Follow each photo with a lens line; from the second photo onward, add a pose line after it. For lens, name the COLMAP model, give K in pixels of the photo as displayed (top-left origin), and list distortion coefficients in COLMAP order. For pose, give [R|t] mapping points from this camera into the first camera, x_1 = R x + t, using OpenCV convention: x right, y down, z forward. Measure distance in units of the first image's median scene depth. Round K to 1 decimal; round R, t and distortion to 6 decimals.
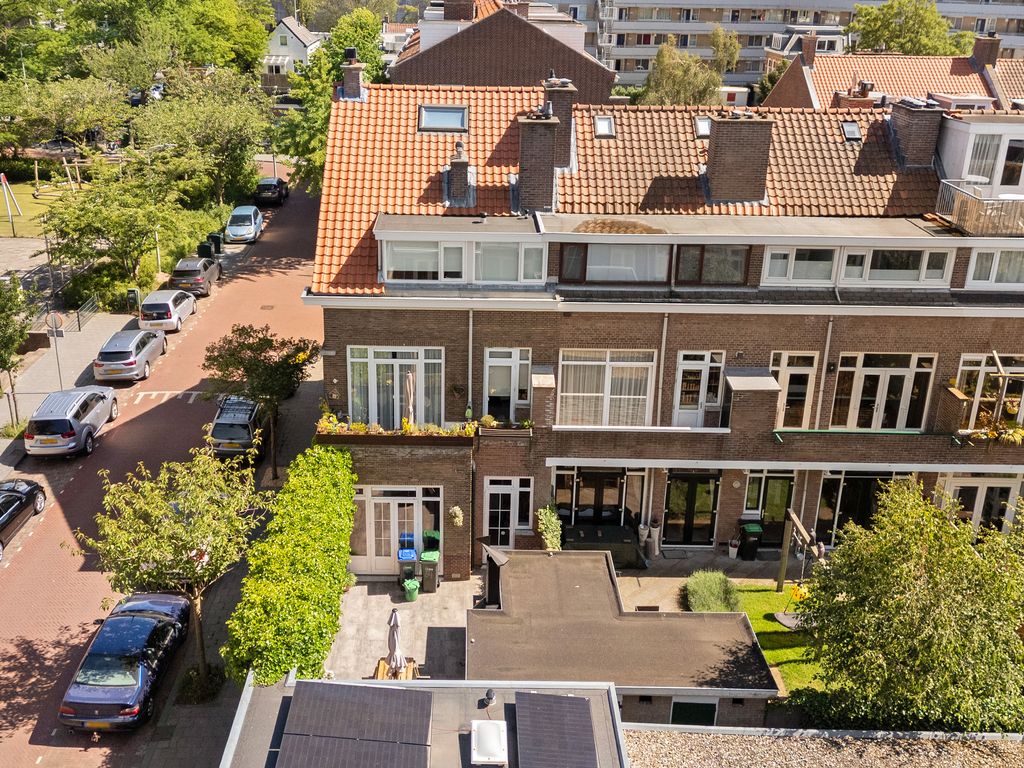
lens RADIAL K [[983.2, 0, 514.2], [0, 983.2, 475.7], [0, 0, 1]] dist [0.003187, 0.018657]
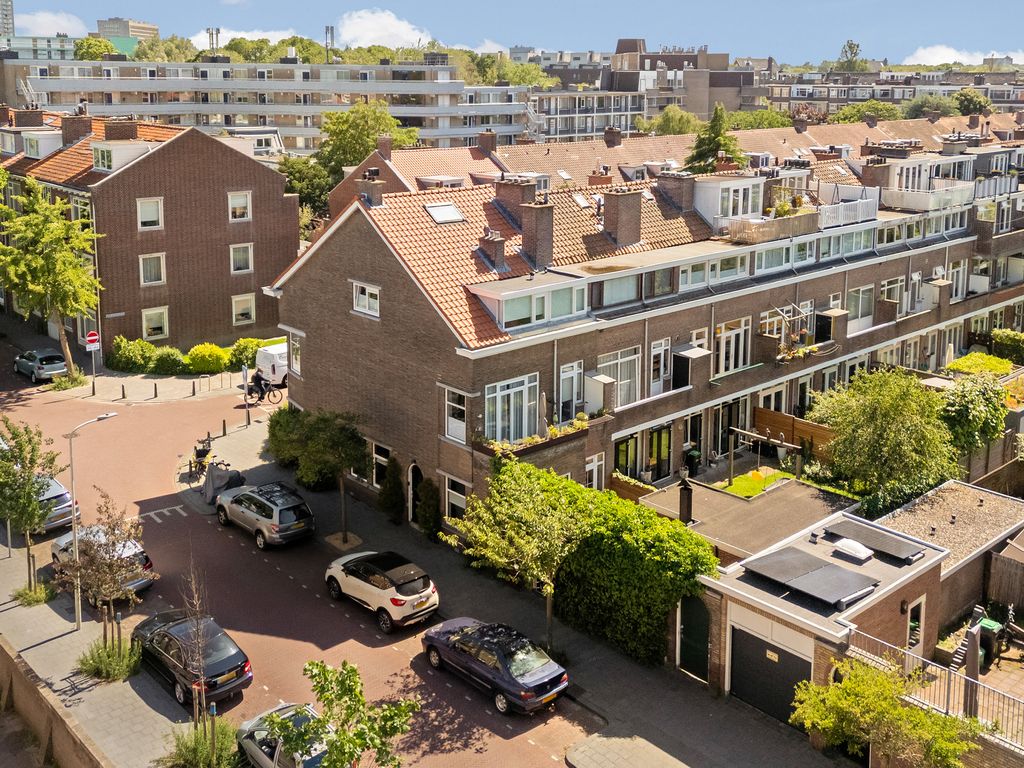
lens RADIAL K [[1034.2, 0, 512.0], [0, 1034.2, 384.0], [0, 0, 1]] dist [0.005715, 0.008870]
pose [[0.724351, -0.207076, 0.657598, -1.006447], [0.319371, 0.946097, -0.053867, -0.051350], [-0.610998, 0.249036, 0.751440, -0.019628]]
